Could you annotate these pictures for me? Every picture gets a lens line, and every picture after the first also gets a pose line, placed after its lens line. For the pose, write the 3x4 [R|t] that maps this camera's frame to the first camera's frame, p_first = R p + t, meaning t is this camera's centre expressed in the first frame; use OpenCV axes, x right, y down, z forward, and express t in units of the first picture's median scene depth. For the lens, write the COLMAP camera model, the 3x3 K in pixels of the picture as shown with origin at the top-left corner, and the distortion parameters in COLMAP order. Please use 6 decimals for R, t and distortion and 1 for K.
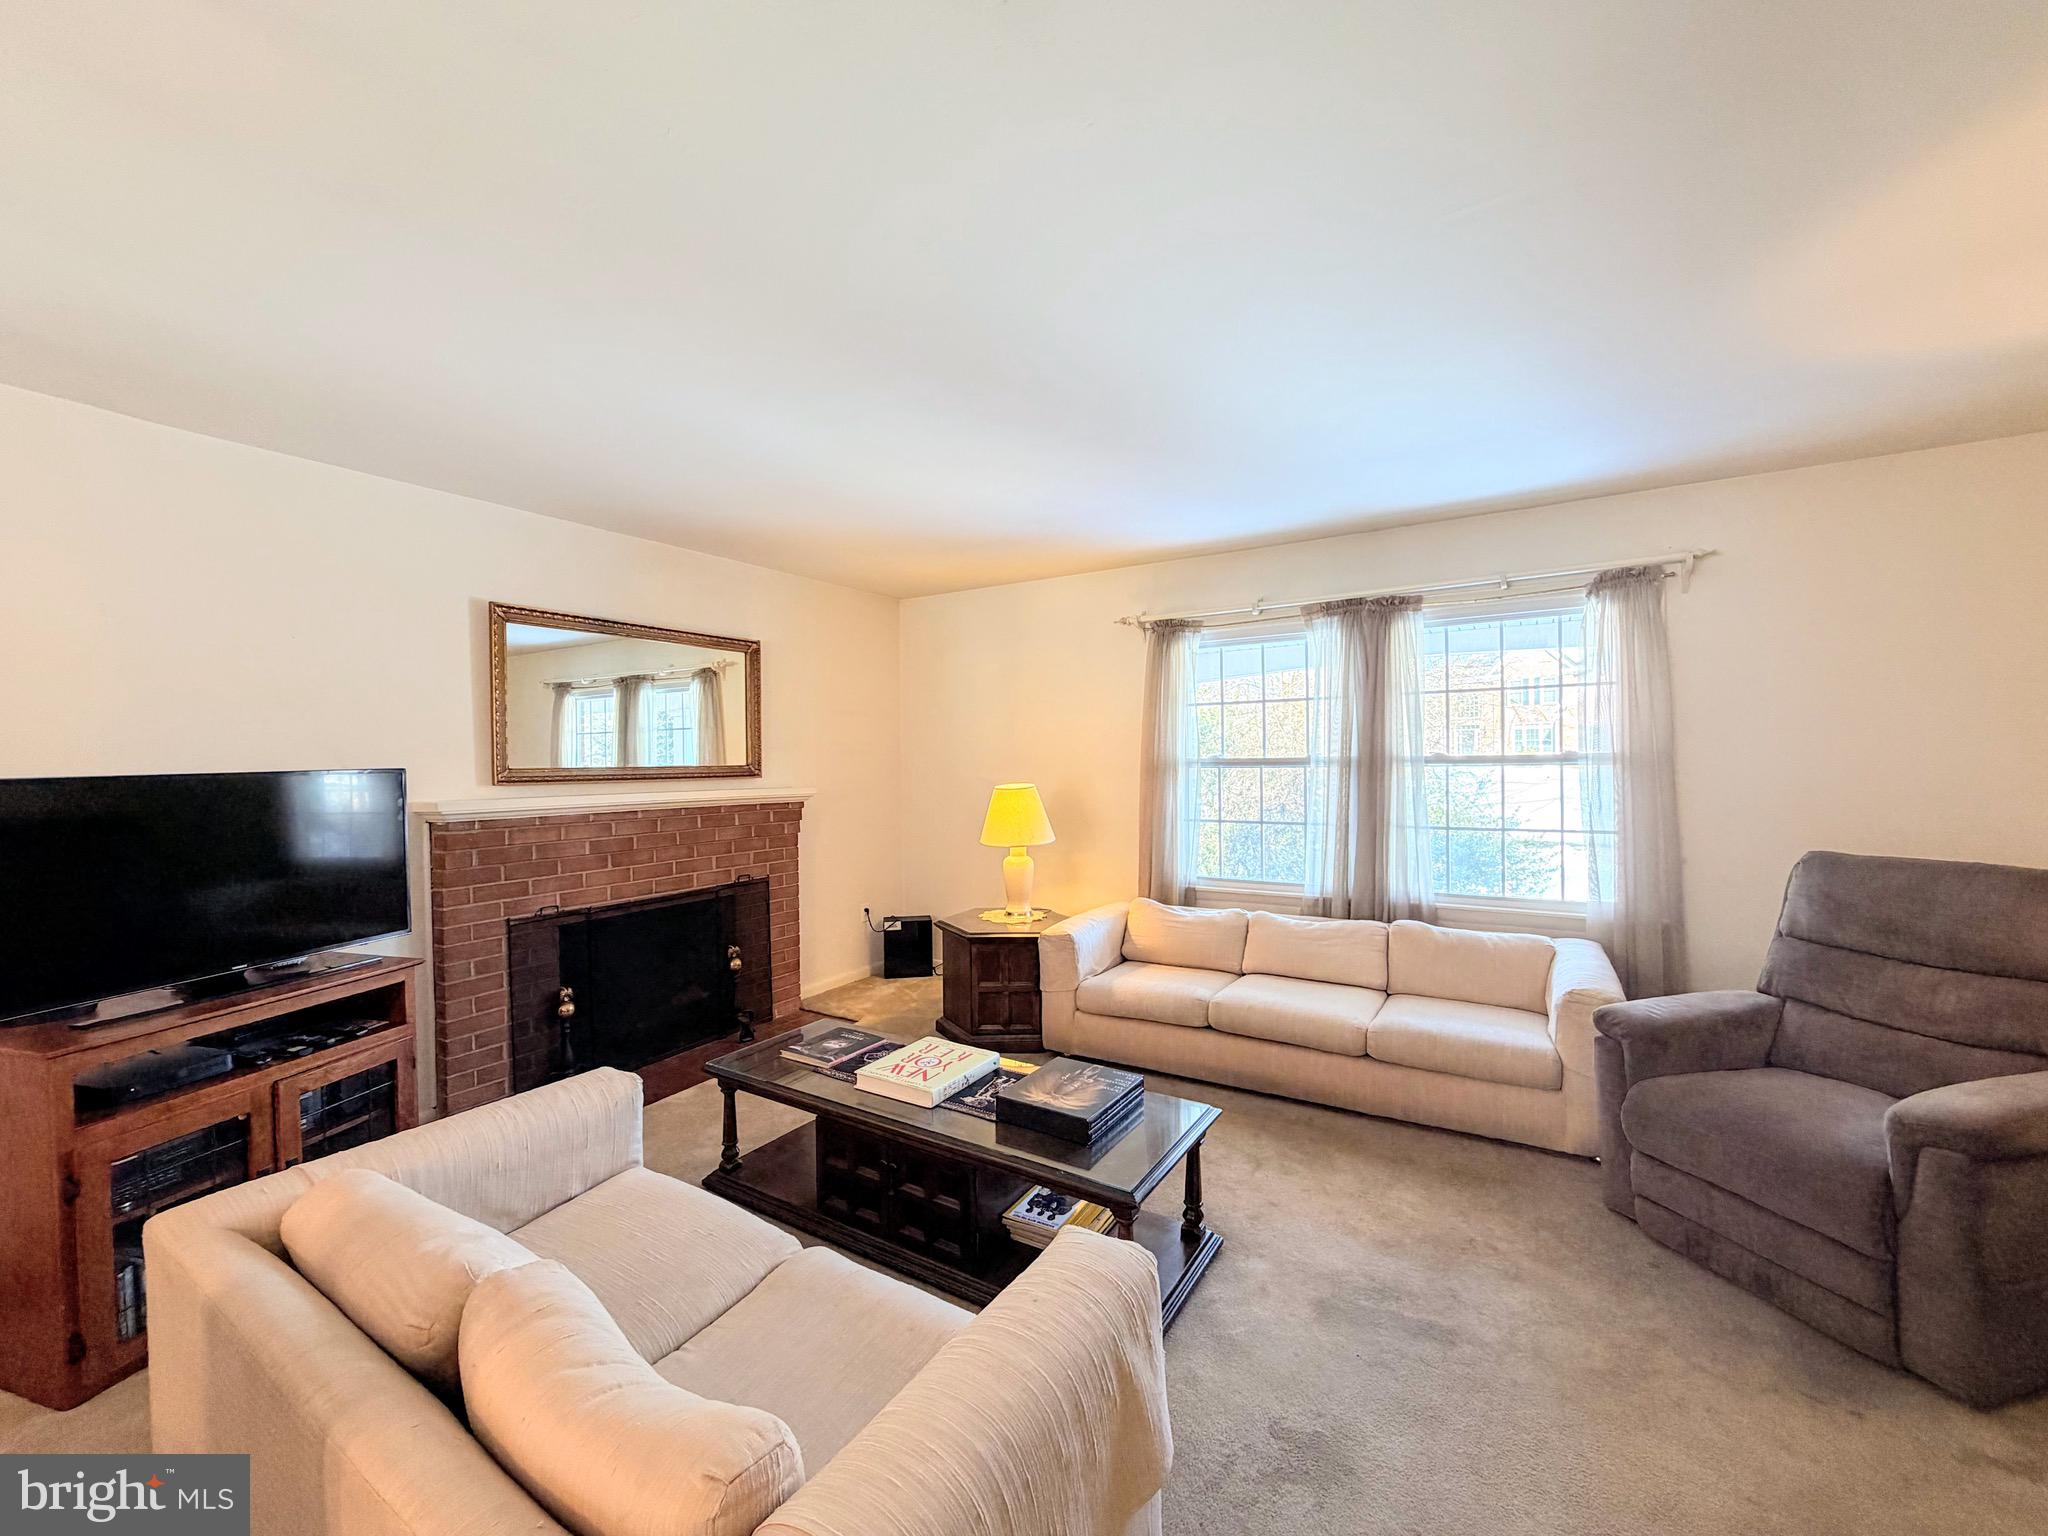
lens RADIAL K [[820.8, 0, 1023.4], [0, 820.8, 766.7], [0, 0, 1]] dist [-0.000462, -0.000238]
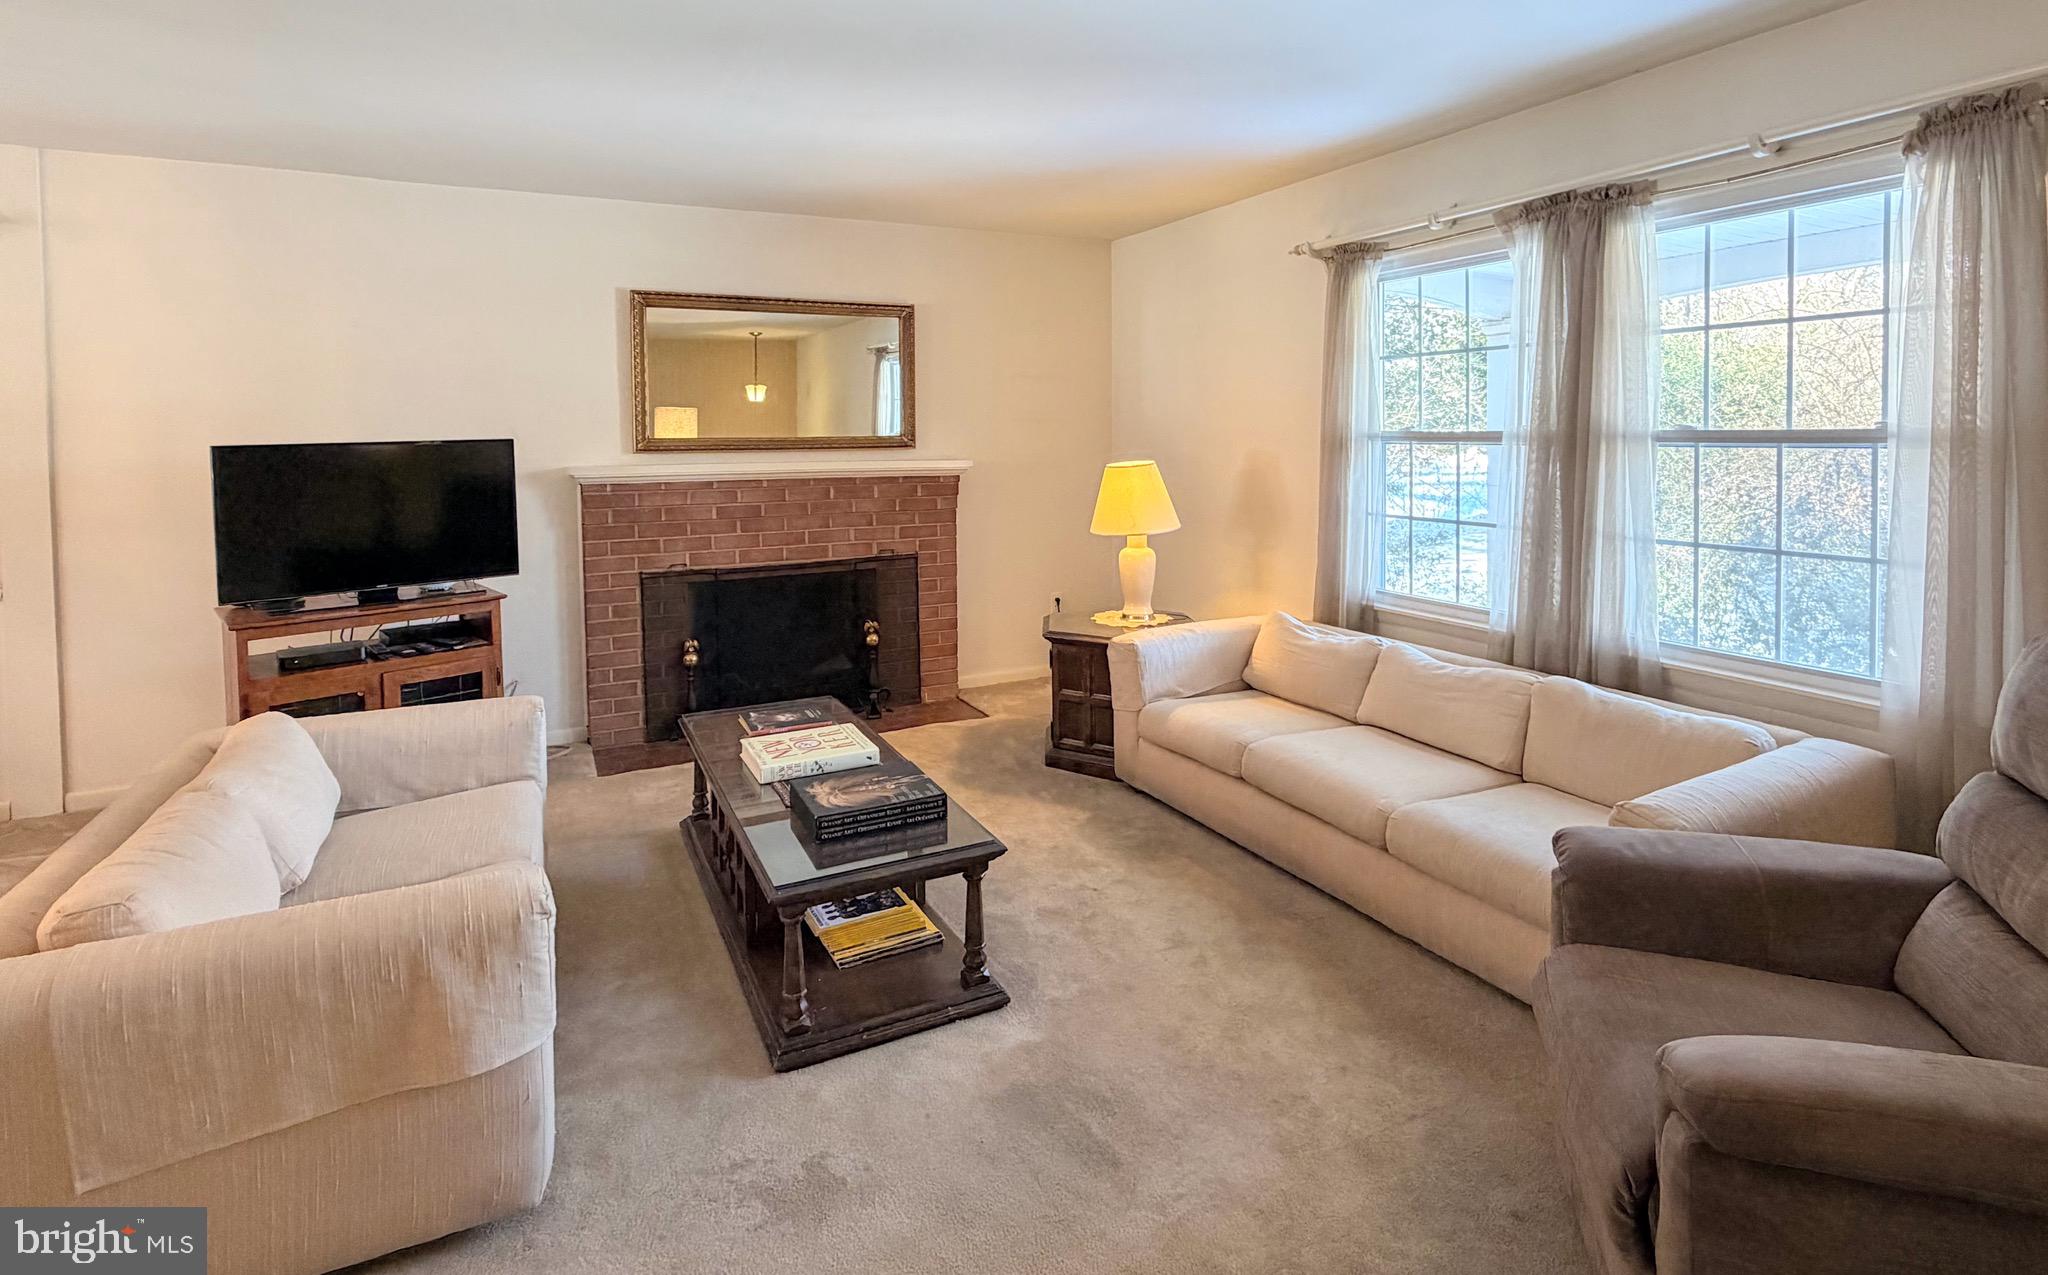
lens RADIAL K [[1024.8, 0, 1060.6], [0, 1024.8, 465.3], [0, 0, 1]] dist [-0.006621, 0.000145]
pose [[0.861909, 0.022266, -0.506573, 0.486978], [-0.006743, 0.999450, 0.032458, -0.008429], [0.507018, -0.024560, 0.861586, 0.072308]]
